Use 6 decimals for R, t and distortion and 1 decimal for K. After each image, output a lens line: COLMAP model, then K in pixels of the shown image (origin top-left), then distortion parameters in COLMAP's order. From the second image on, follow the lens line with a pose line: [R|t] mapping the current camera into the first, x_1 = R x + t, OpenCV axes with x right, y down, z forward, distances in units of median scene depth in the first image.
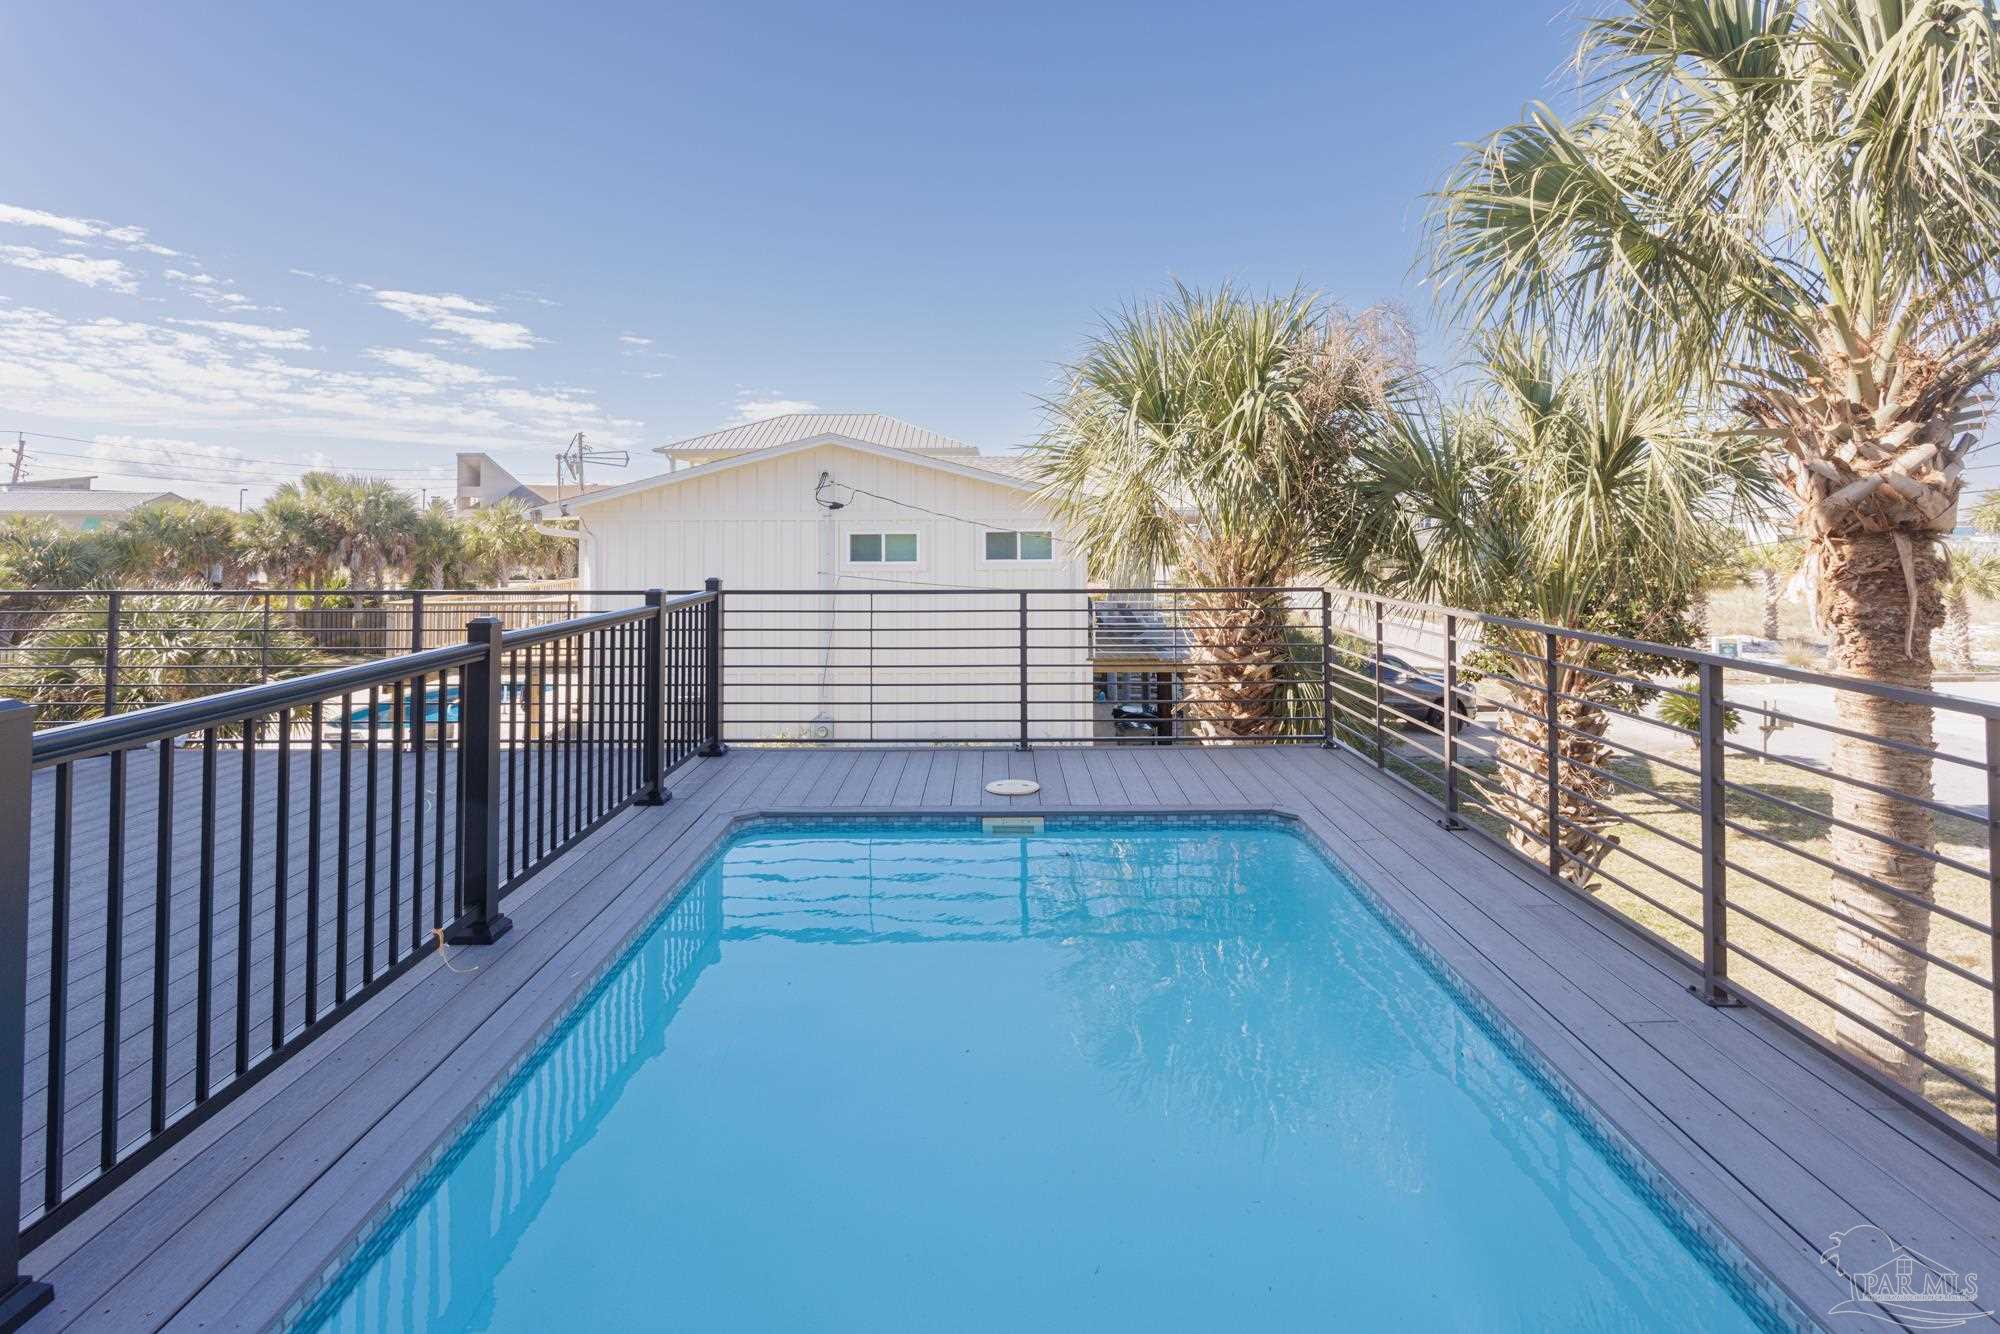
lens RADIAL K [[1014.2, 0, 1012.9], [0, 1014.2, 485.0], [0, 0, 1]] dist [-0.012919, 0.006085]
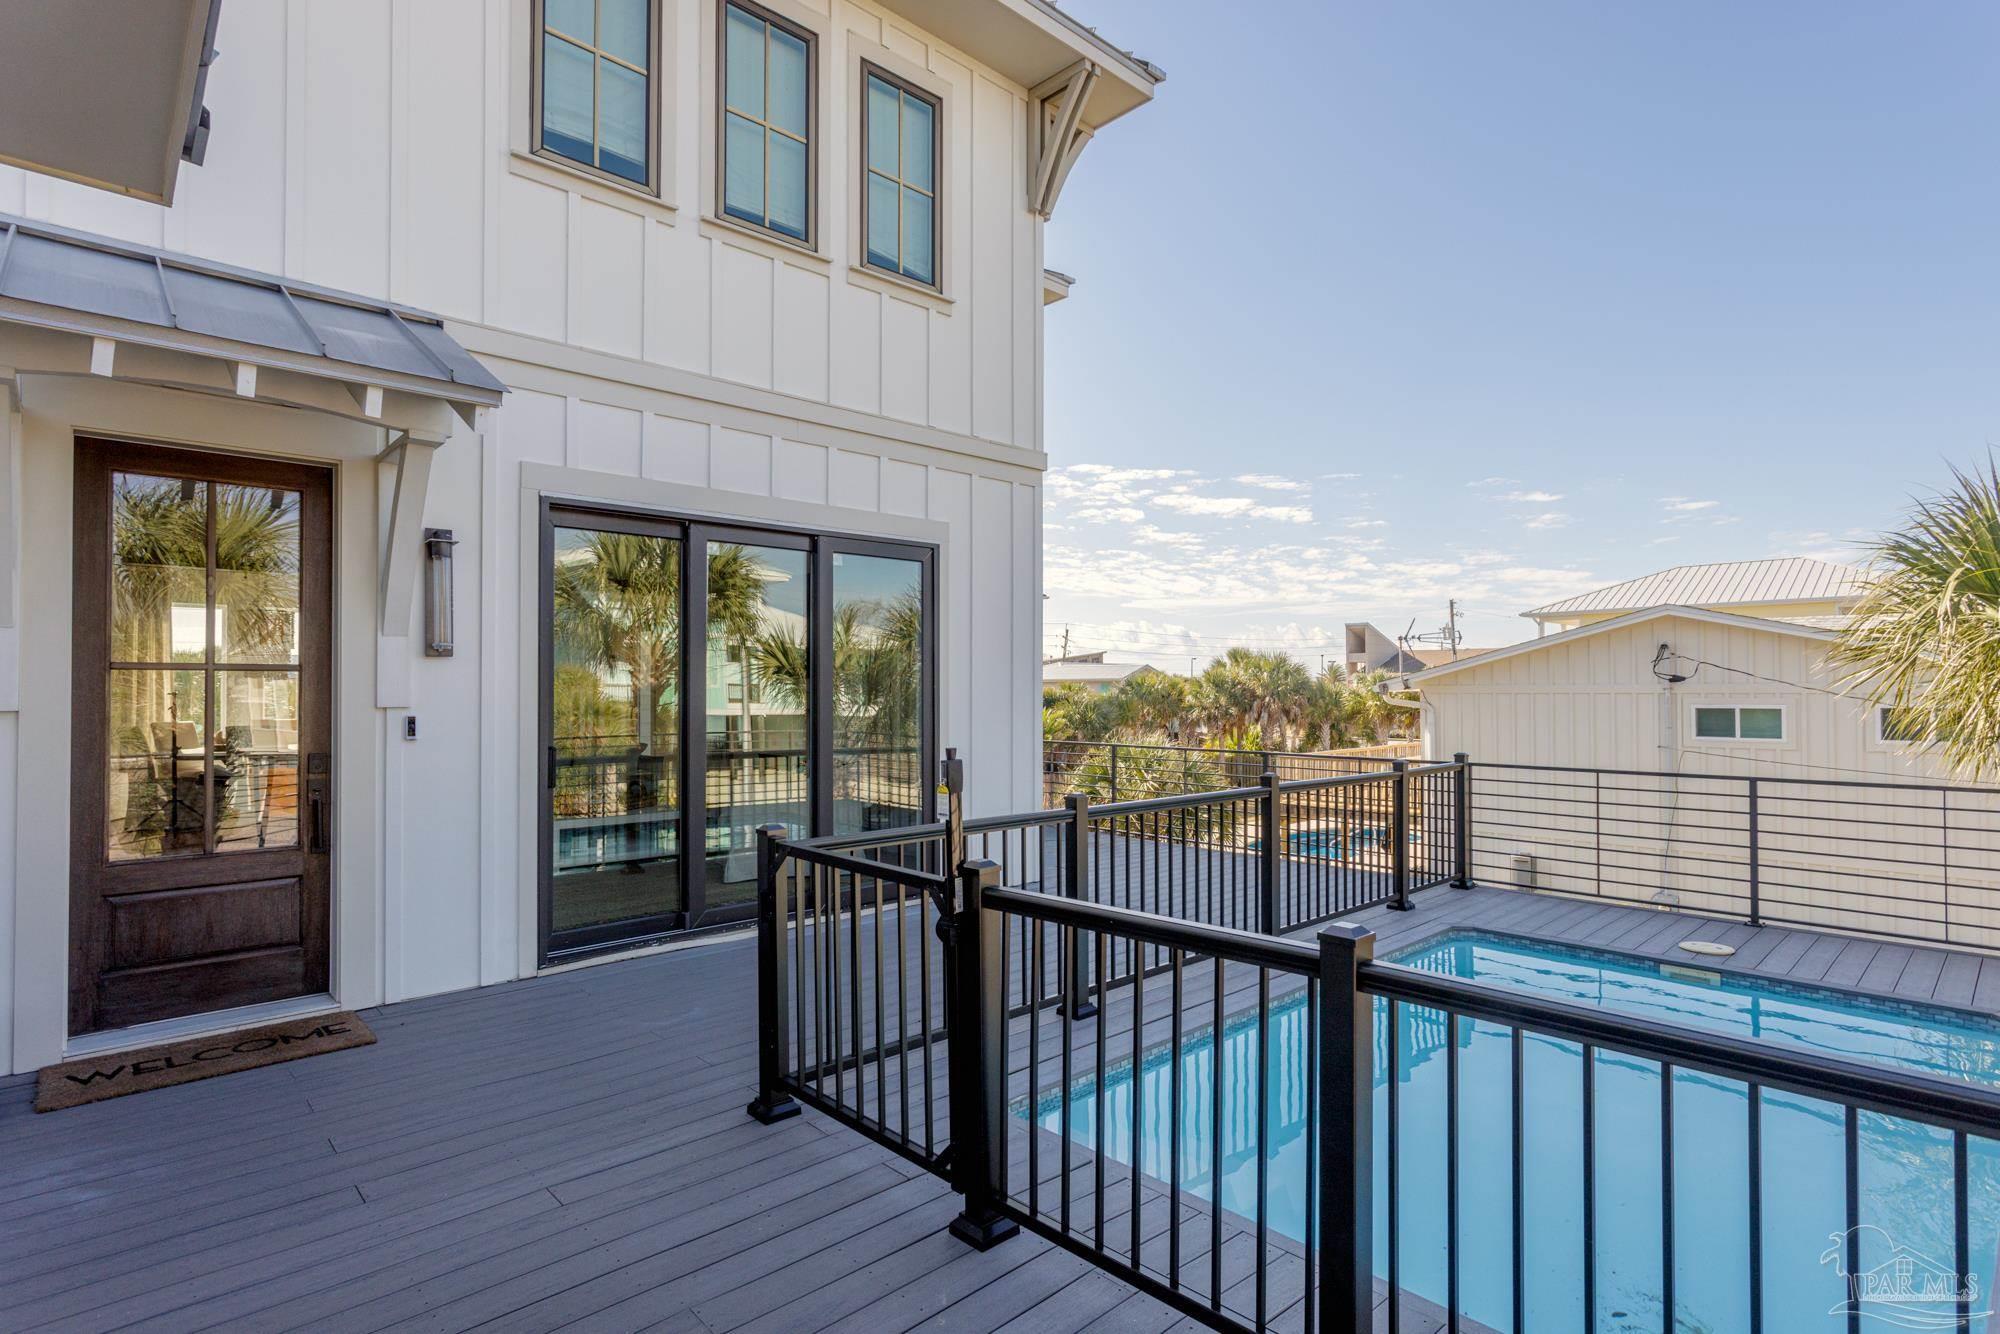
lens RADIAL K [[1014.2, 0, 1007.5], [0, 1014.2, 703.9], [0, 0, 1]] dist [-0.012919, 0.006085]
pose [[0.670568, 0.014266, -0.741710, 0.059930], [0.029557, 0.998507, 0.045927, -0.010152], [0.741259, -0.052720, 0.669146, -0.063742]]
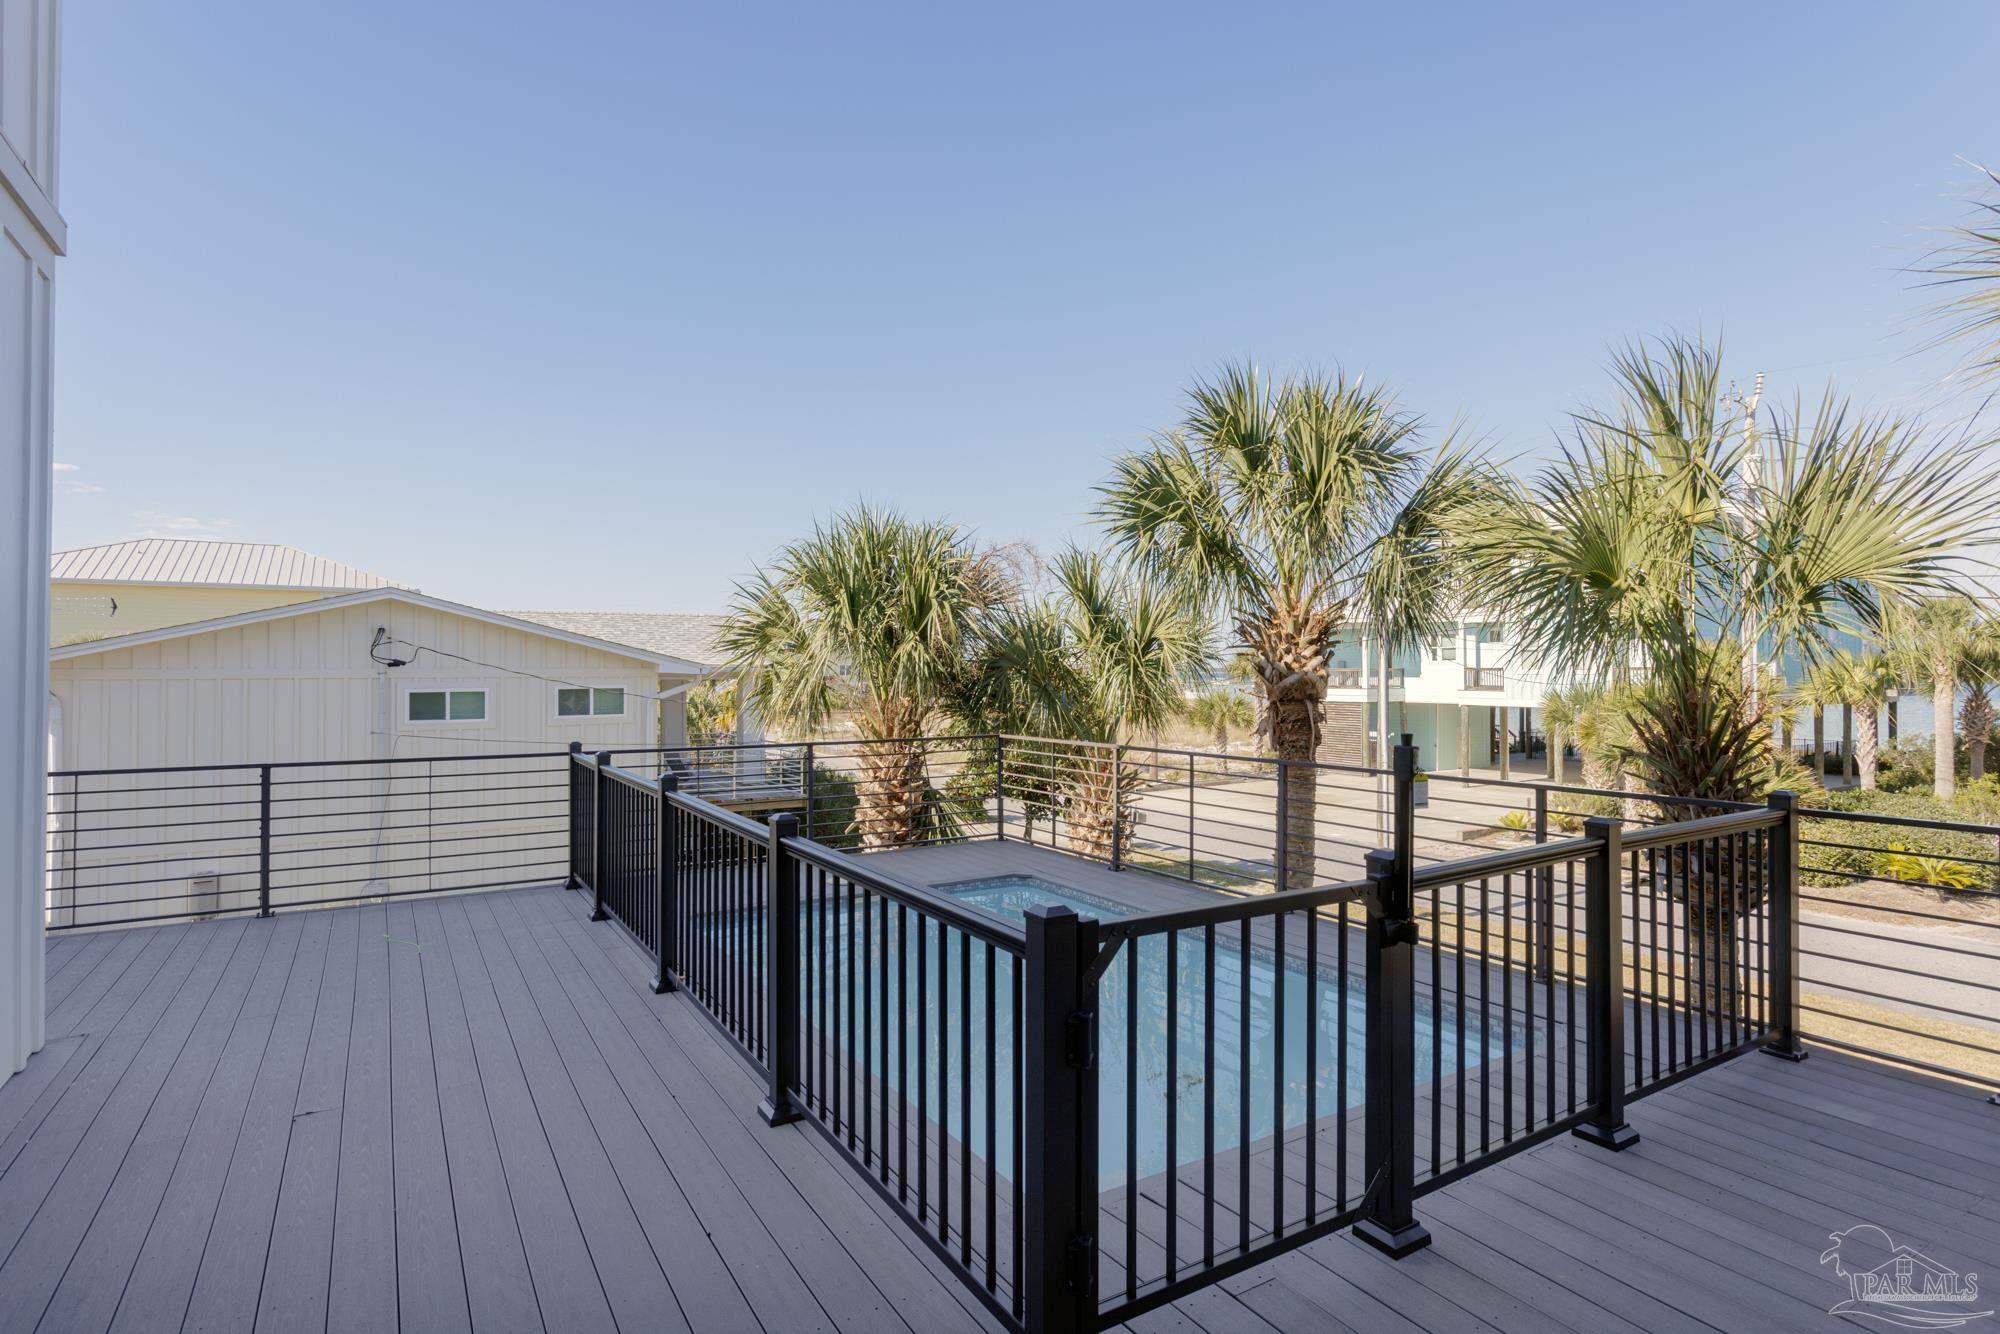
lens RADIAL K [[1014.2, 0, 1006.6], [0, 1014.2, 666.4], [0, 0, 1]] dist [-0.012919, 0.006085]
pose [[0.847399, 0.006877, 0.530911, -0.102777], [-0.024470, 0.999359, 0.026112, -0.008064], [-0.530392, -0.035118, 0.847025, -0.058695]]
